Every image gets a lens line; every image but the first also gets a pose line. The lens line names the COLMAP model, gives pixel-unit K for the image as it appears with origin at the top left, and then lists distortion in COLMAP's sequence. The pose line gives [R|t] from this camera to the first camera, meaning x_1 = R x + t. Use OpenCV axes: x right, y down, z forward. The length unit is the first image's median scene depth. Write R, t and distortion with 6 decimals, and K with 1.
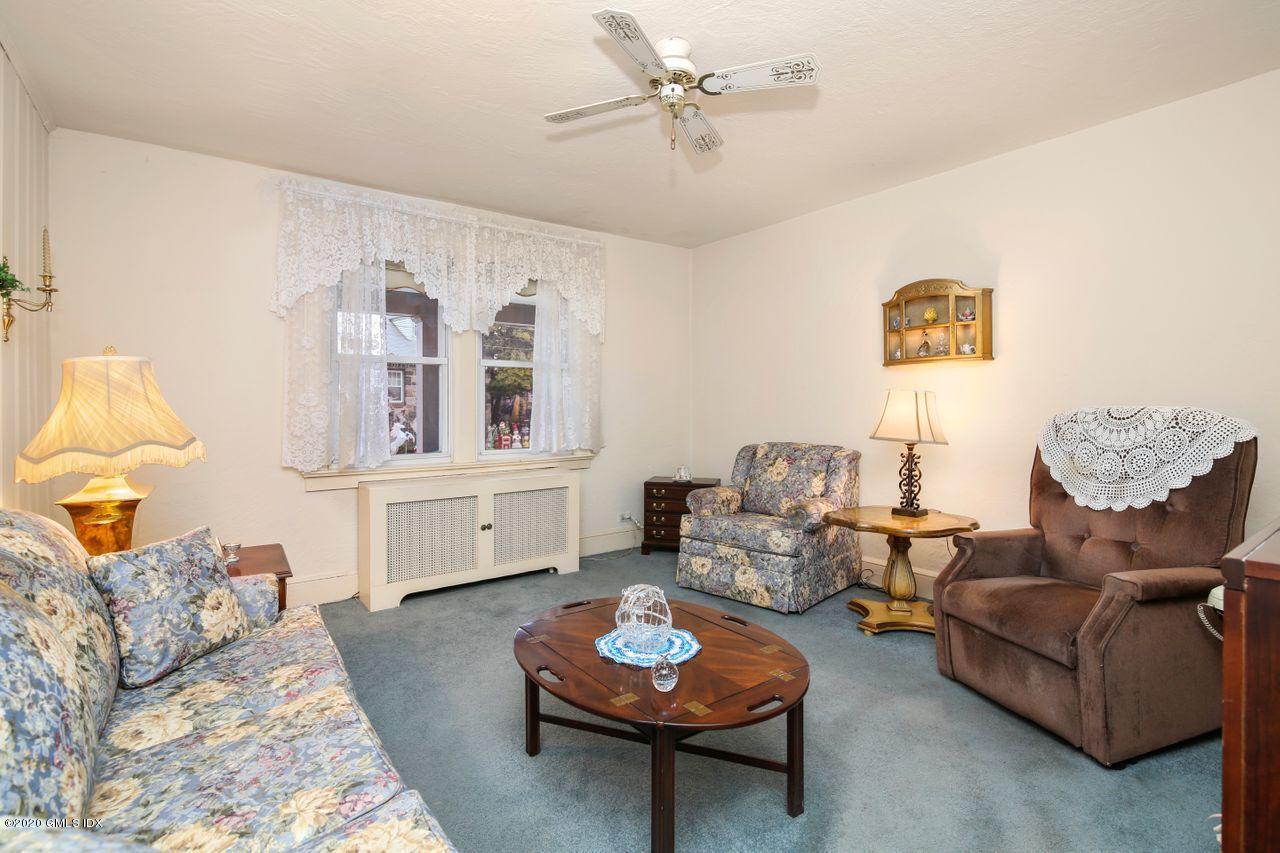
lens RADIAL K [[605.2, 0, 641.0], [0, 605.2, 410.4], [0, 0, 1]] dist [-0.000225, -0.000017]
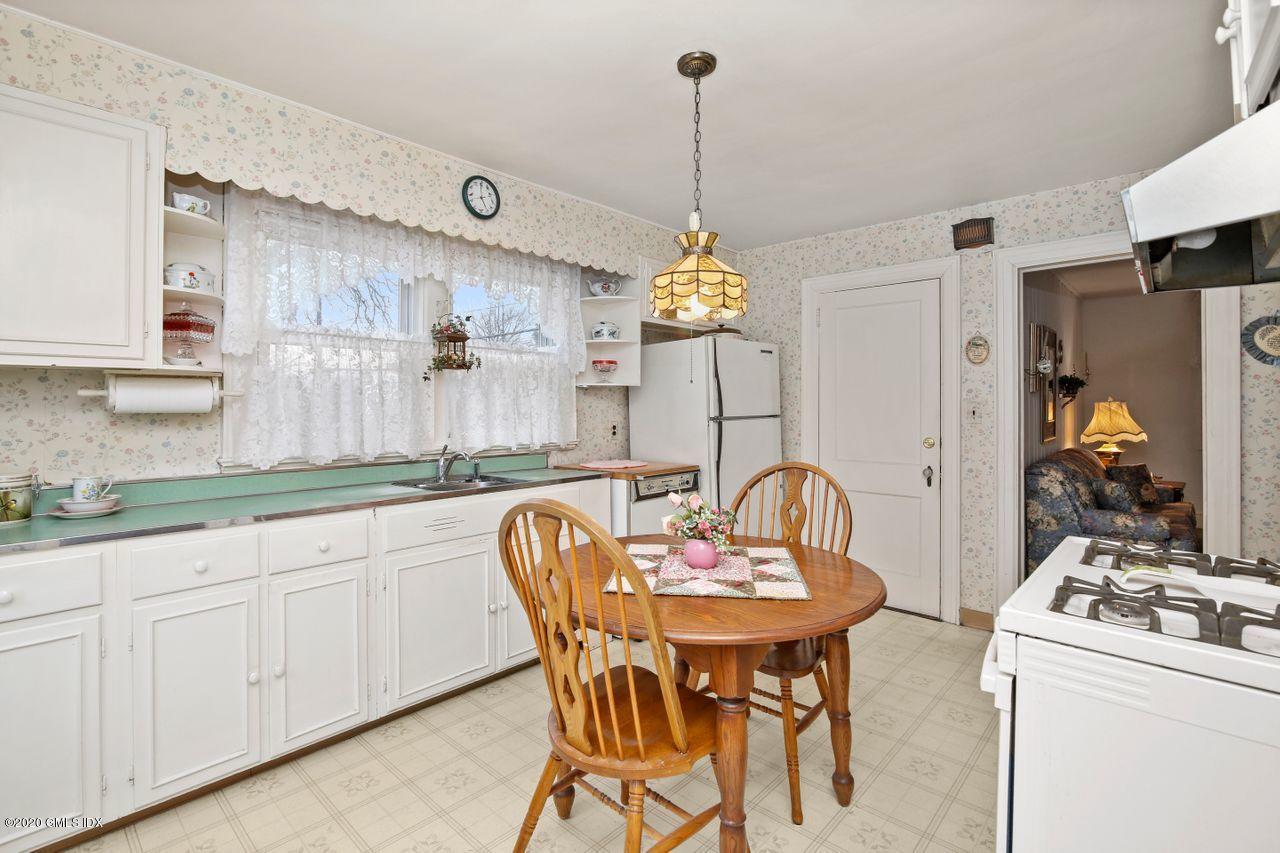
lens RADIAL K [[605.2, 0, 641.0], [0, 605.2, 410.4], [0, 0, 1]] dist [-0.000225, -0.000017]
pose [[0.193122, -0.000748, -0.981174, 1.482047], [-0.003745, 0.999992, -0.001500, -0.030303], [0.981168, 0.003964, 0.193118, -1.710883]]
